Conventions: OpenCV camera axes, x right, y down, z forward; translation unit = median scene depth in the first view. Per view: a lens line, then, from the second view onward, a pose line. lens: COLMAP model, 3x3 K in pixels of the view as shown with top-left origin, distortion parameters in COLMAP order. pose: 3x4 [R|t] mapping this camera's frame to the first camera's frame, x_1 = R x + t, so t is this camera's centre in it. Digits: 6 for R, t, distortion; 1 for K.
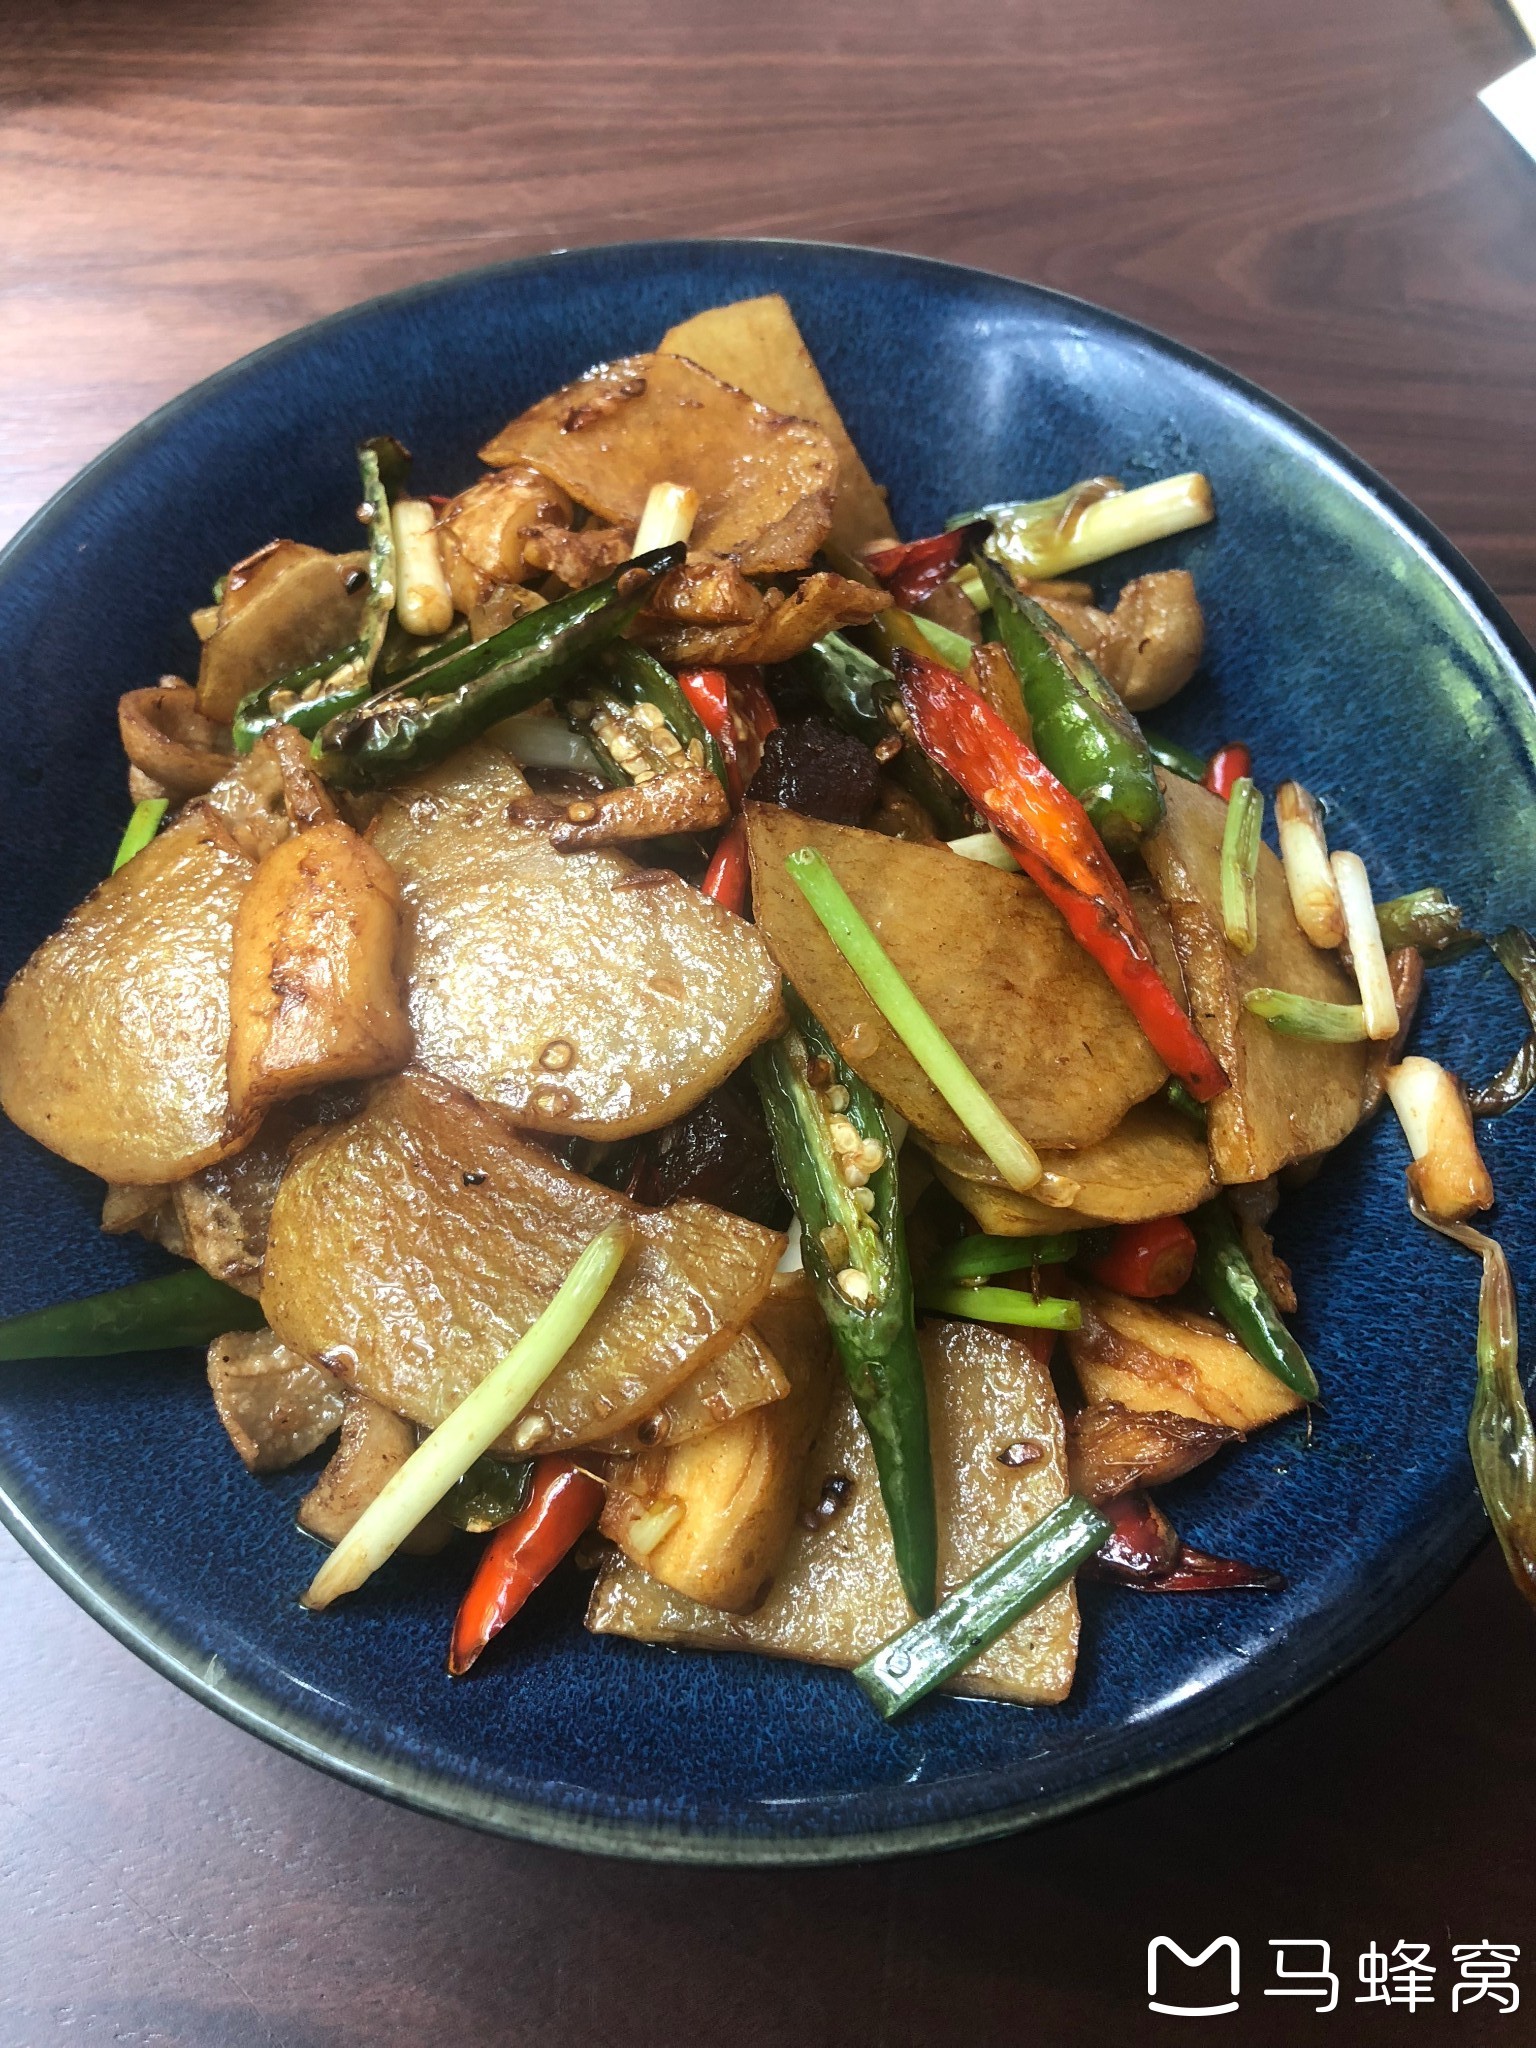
lens RADIAL K [[1672.7, 0, 776.4], [0, 1672.7, 966.9], [0, 0, 1]] dist [0.083667, -0.252574]
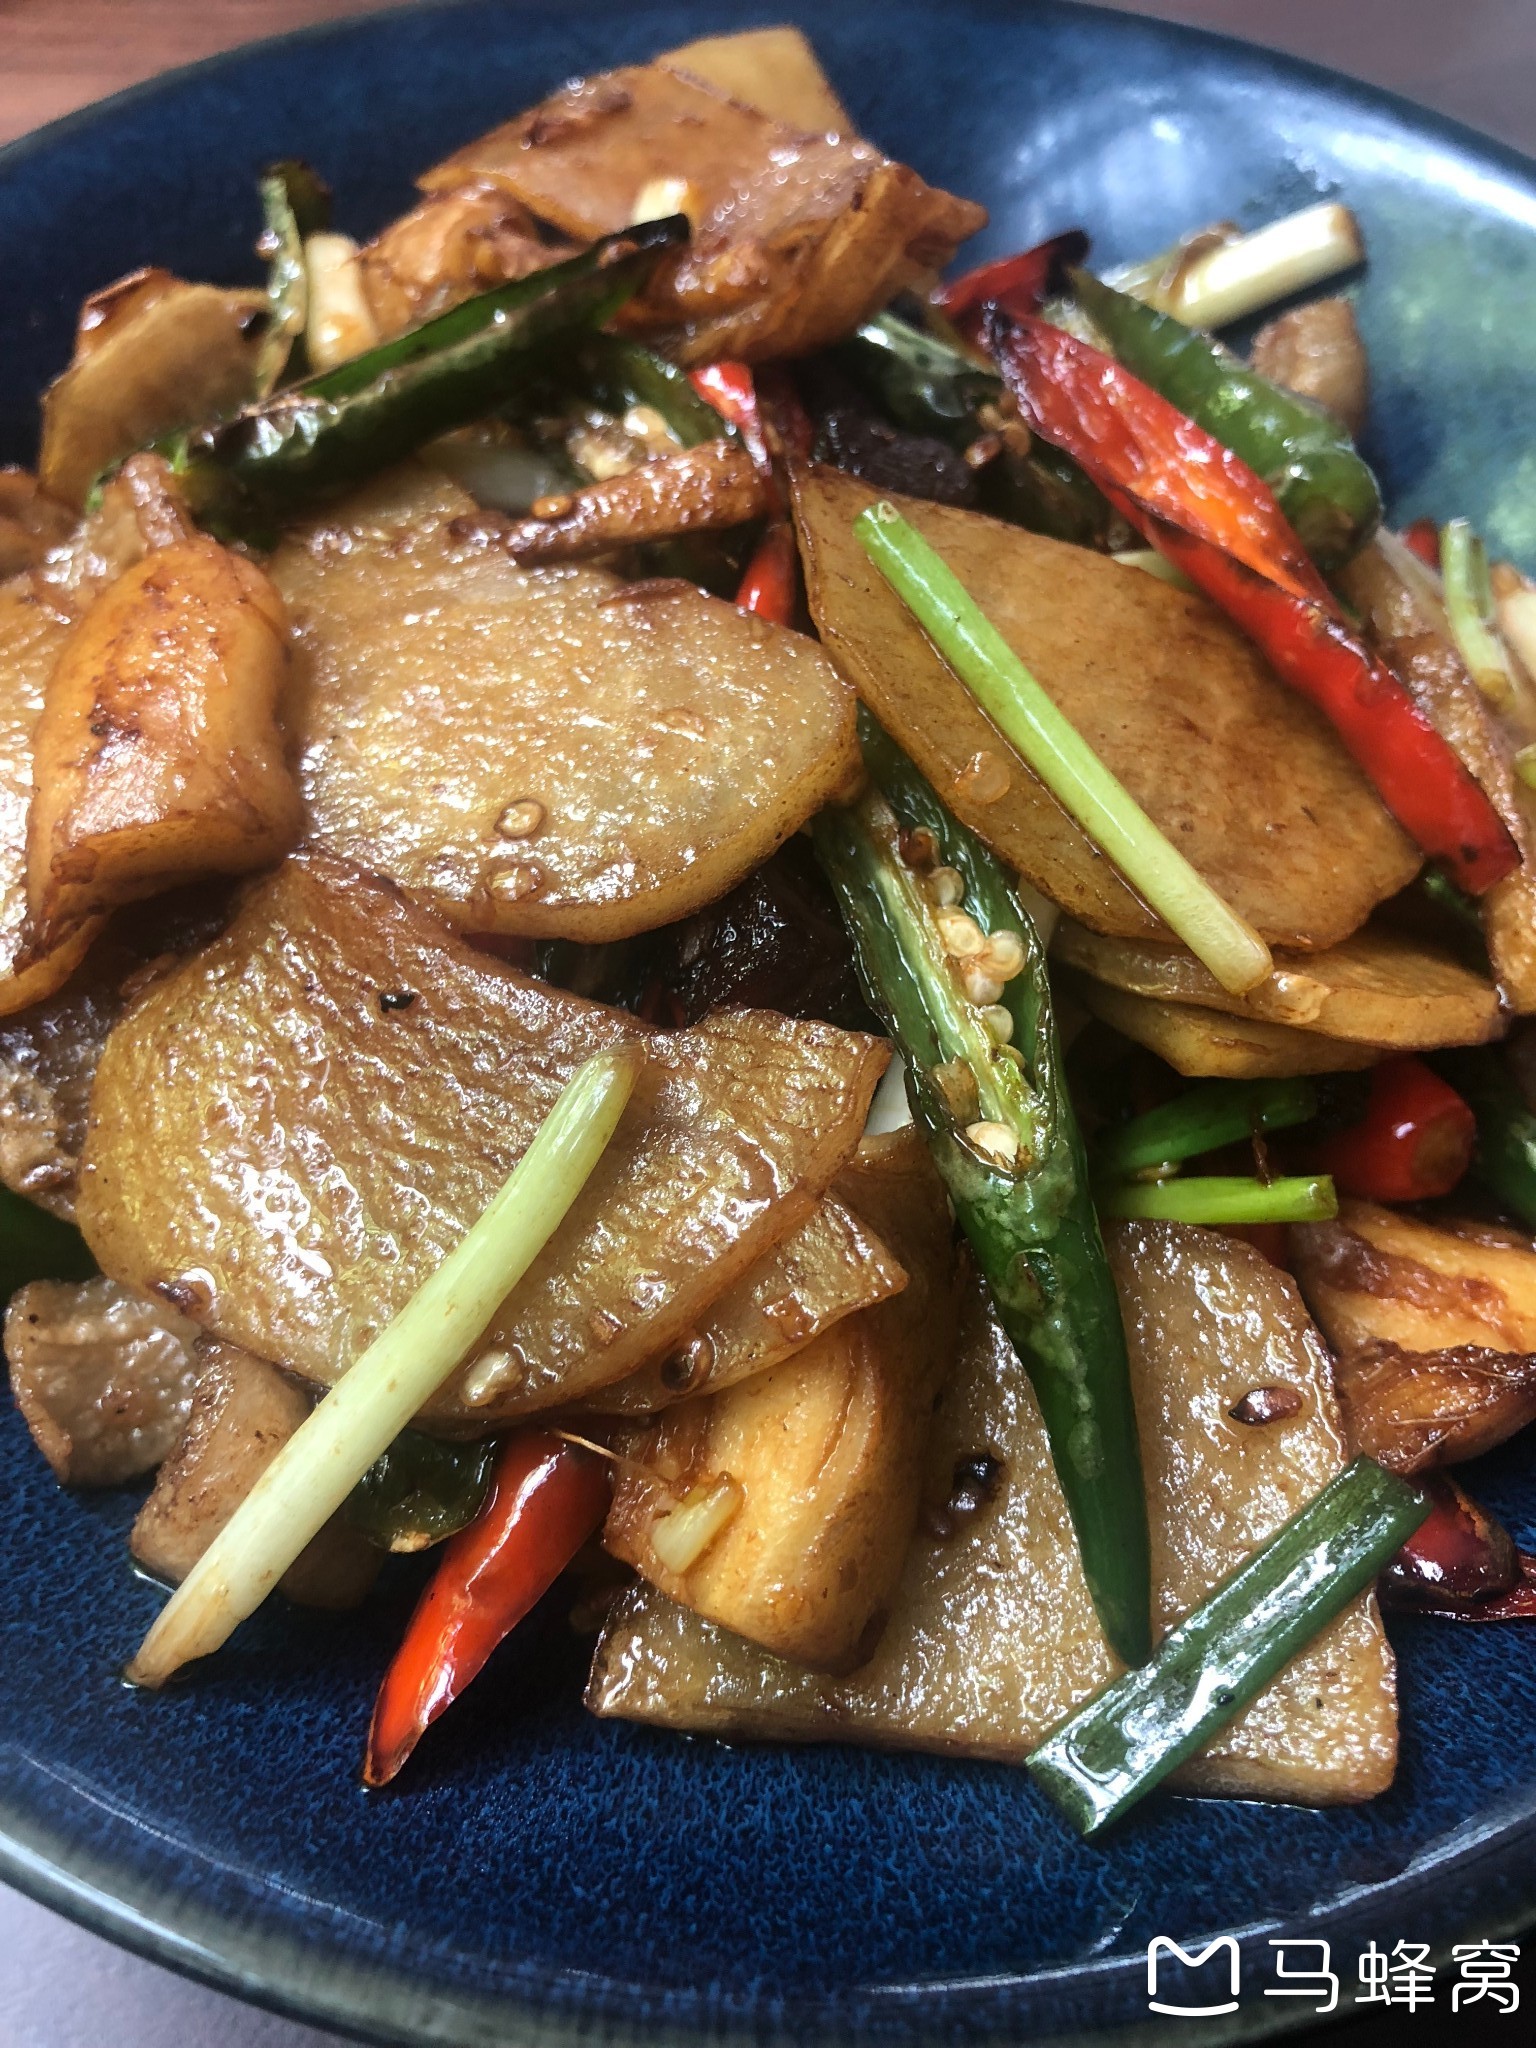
lens RADIAL K [[1664.7, 0, 768.0], [0, 1664.7, 1024.0], [0, 0, 1]] dist [-0.006630, -0.014697]
pose [[0.999417, -0.034152, -0.000139, -0.037303], [0.033972, 0.994545, -0.098625, 0.202680], [0.003507, 0.098563, 0.995125, 0.362541]]
